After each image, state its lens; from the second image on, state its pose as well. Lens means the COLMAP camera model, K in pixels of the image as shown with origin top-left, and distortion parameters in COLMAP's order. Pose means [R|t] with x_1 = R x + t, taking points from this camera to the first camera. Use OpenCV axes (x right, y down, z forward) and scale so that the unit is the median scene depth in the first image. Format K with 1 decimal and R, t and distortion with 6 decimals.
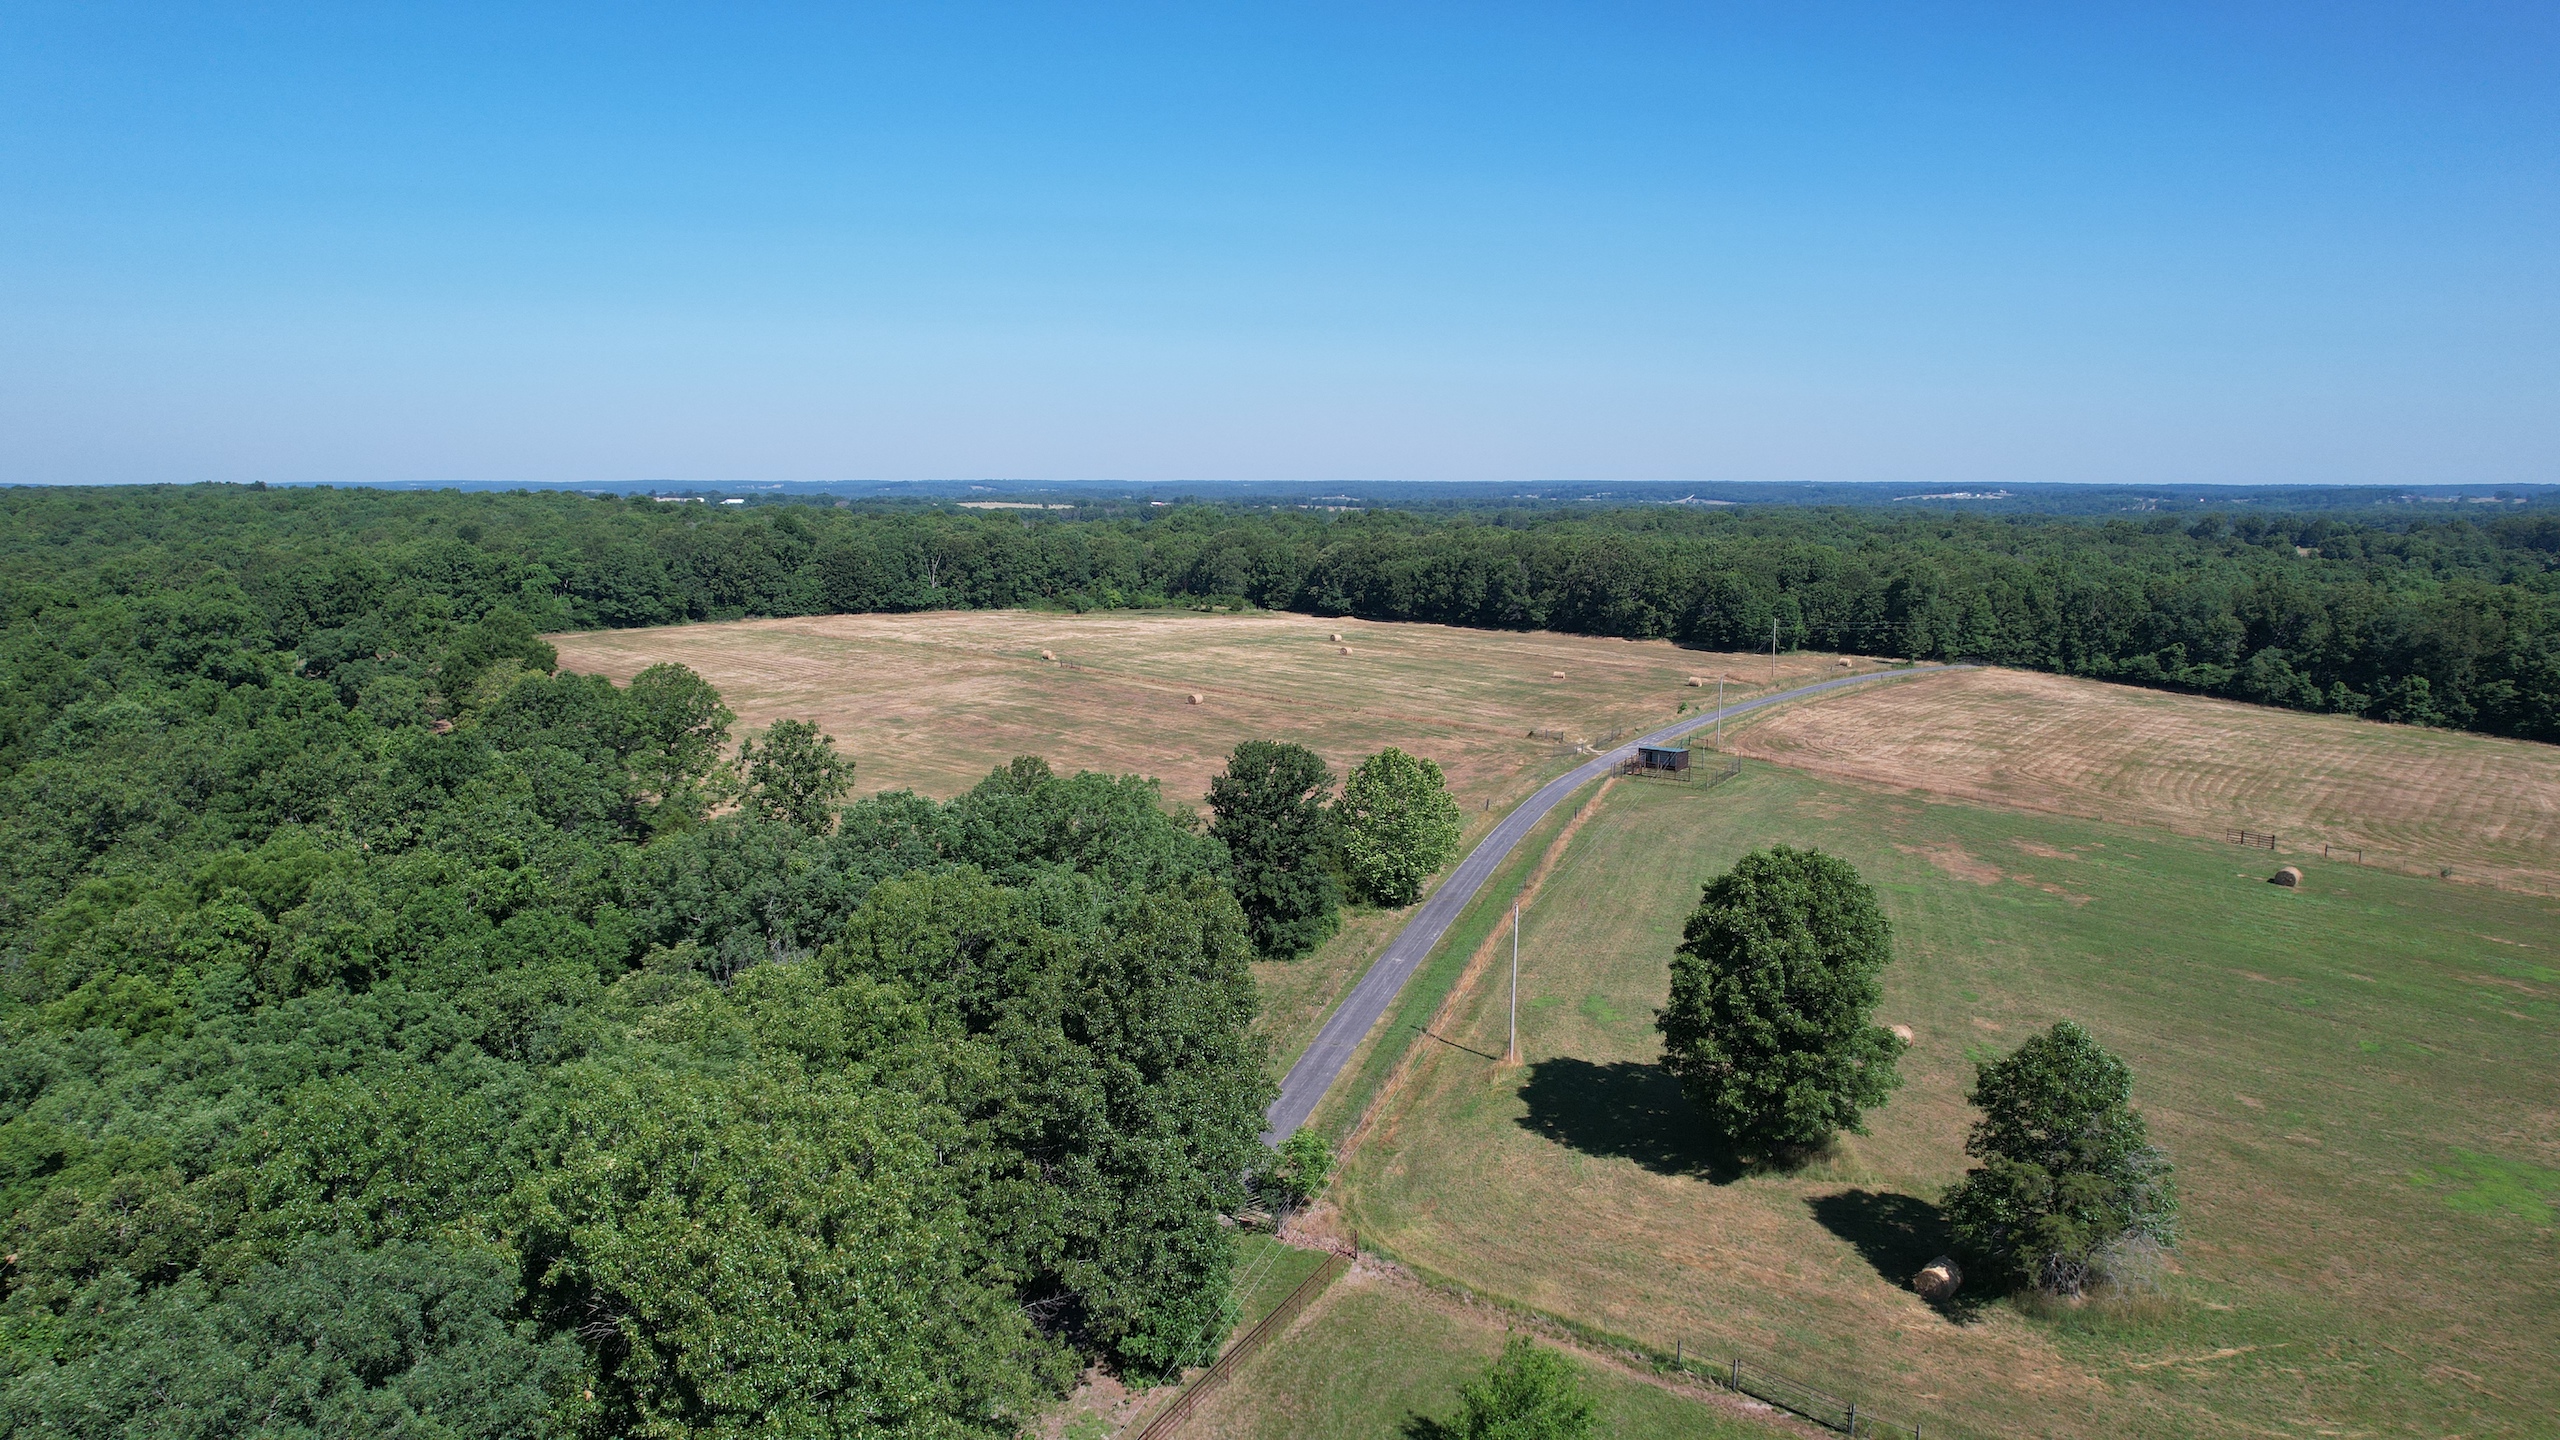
lens RADIAL K [[1595.7, 0, 1280.0], [0, 1595.7, 720.0], [0, 0, 1]] dist [-0.093932, 0.082225]
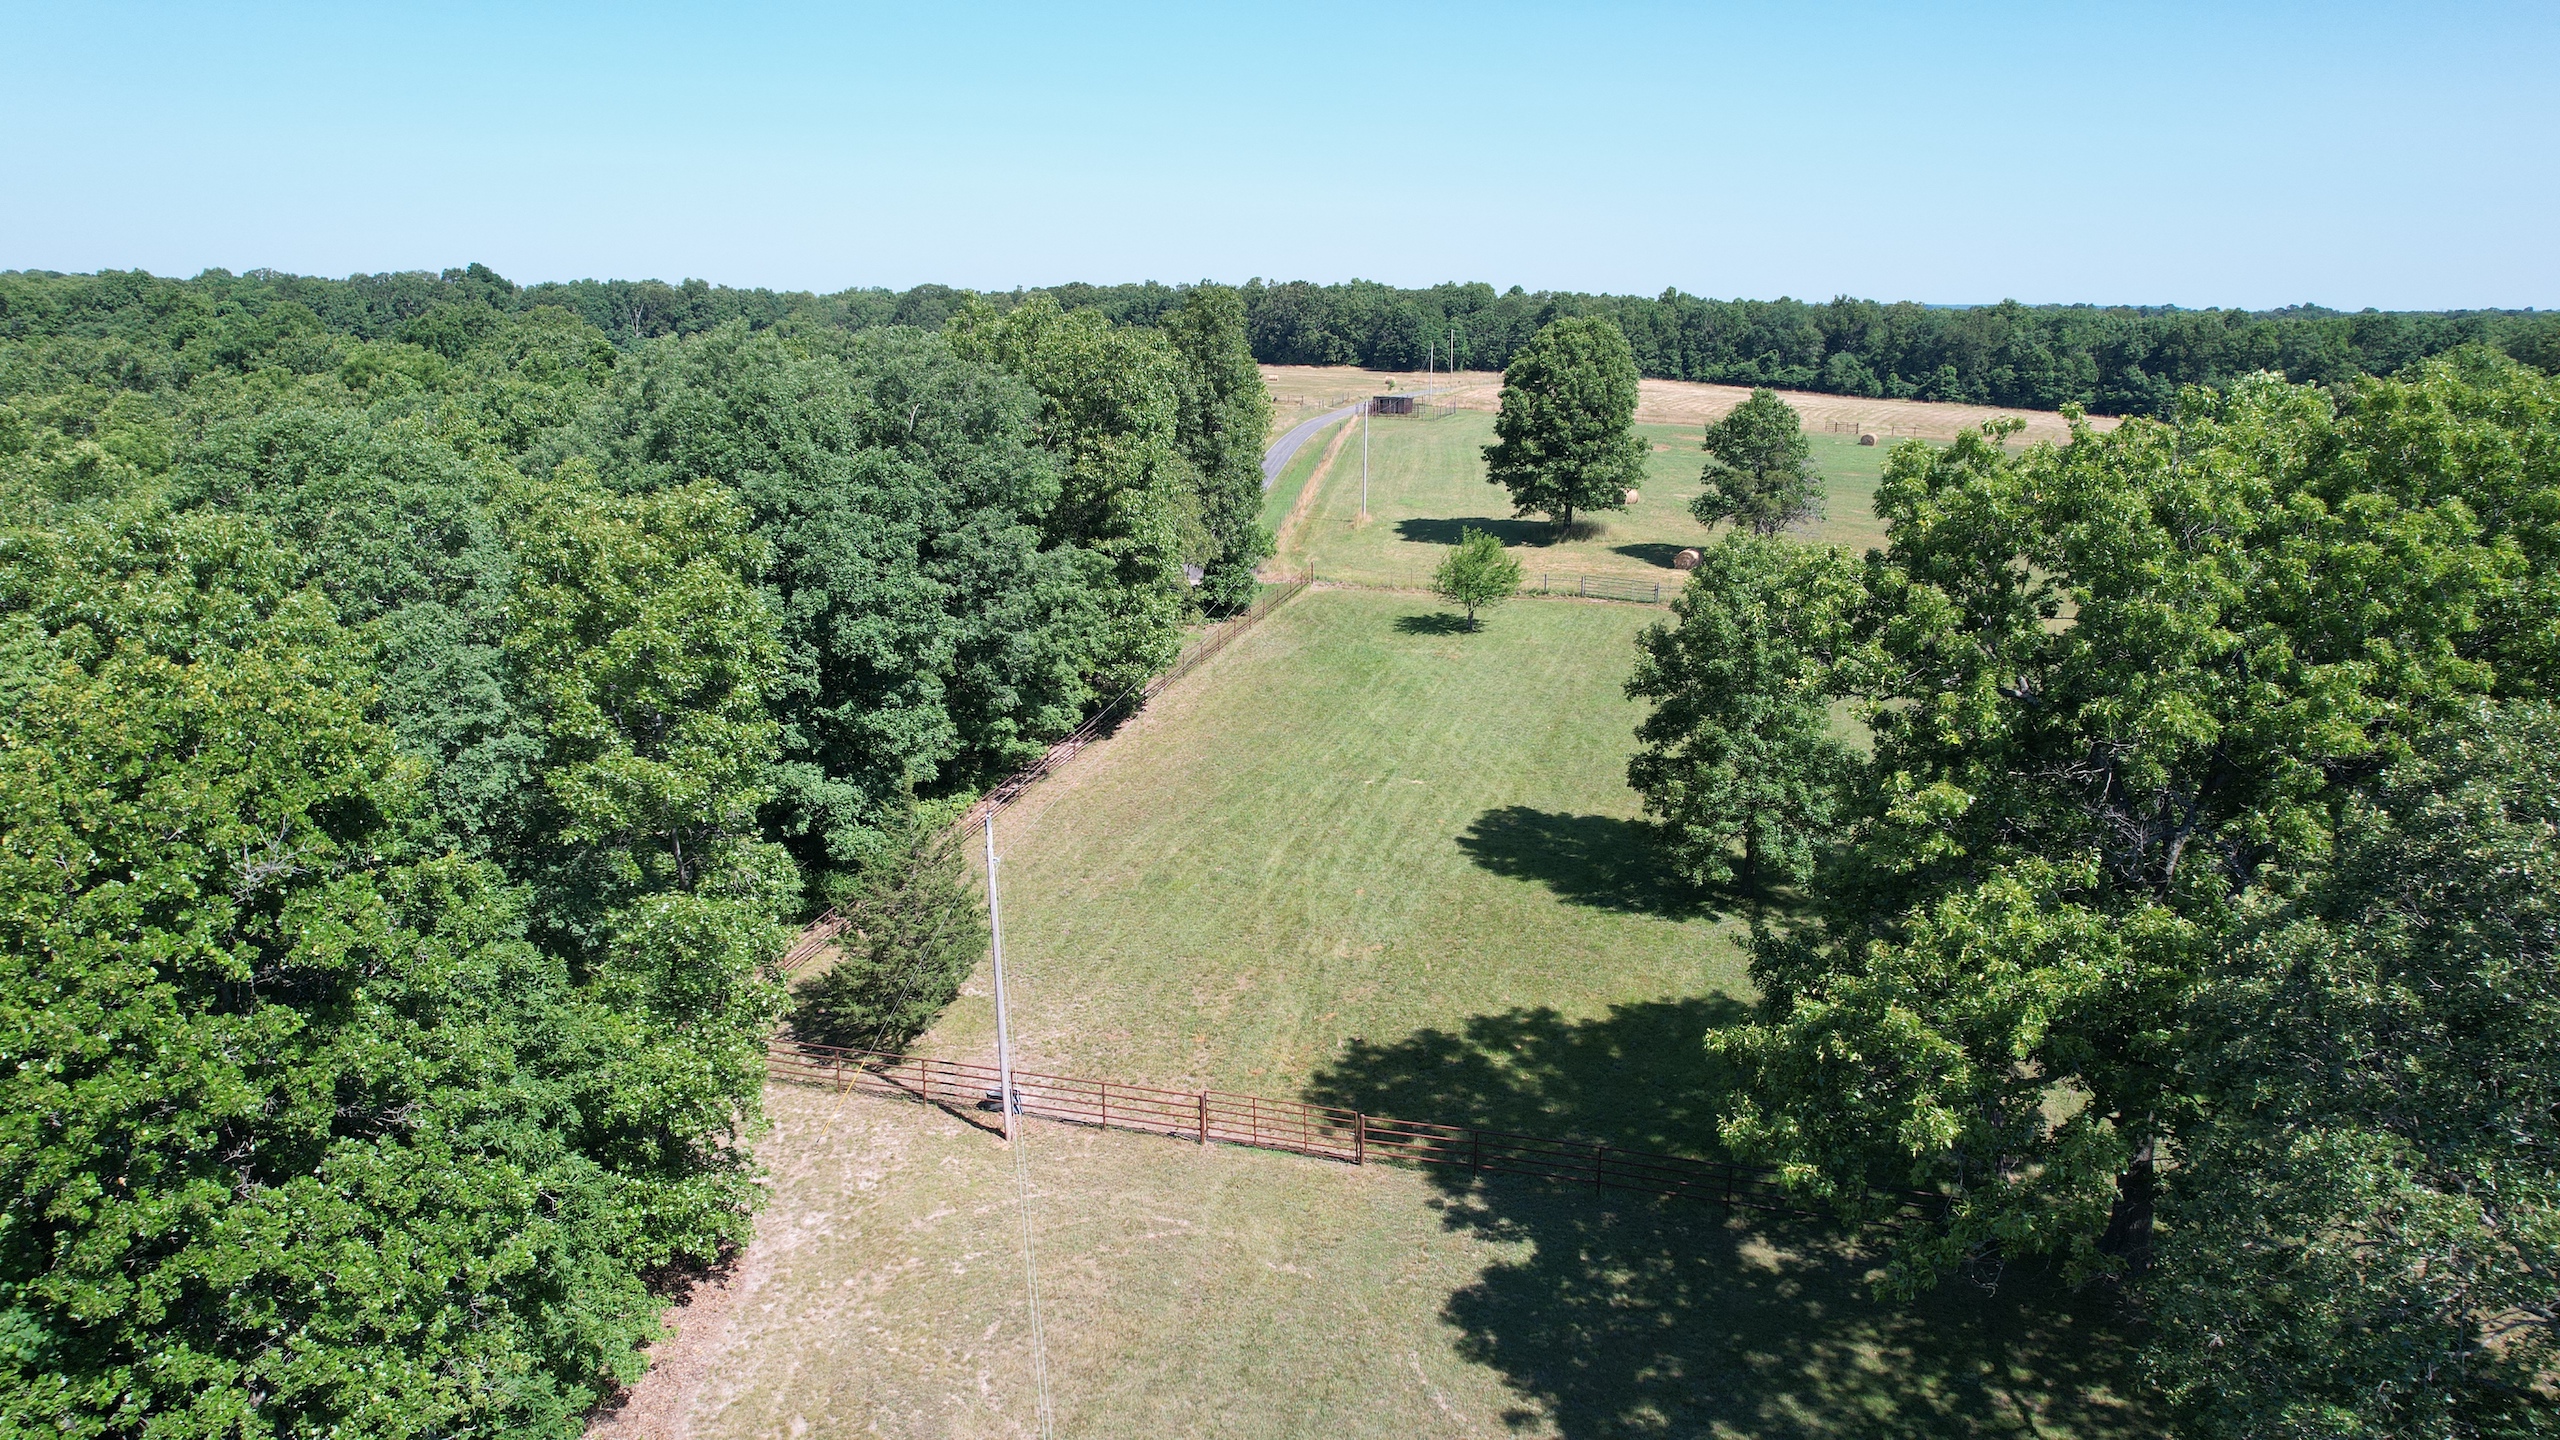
lens RADIAL K [[1602.5, 0, 1280.0], [0, 1602.5, 720.0], [0, 0, 1]] dist [-0.046667, -0.001353]
pose [[0.971127, -0.063846, 0.229861, -0.094242], [0.039498, 0.993256, 0.109009, 0.086347], [-0.235271, -0.096782, 0.967099, -0.124186]]
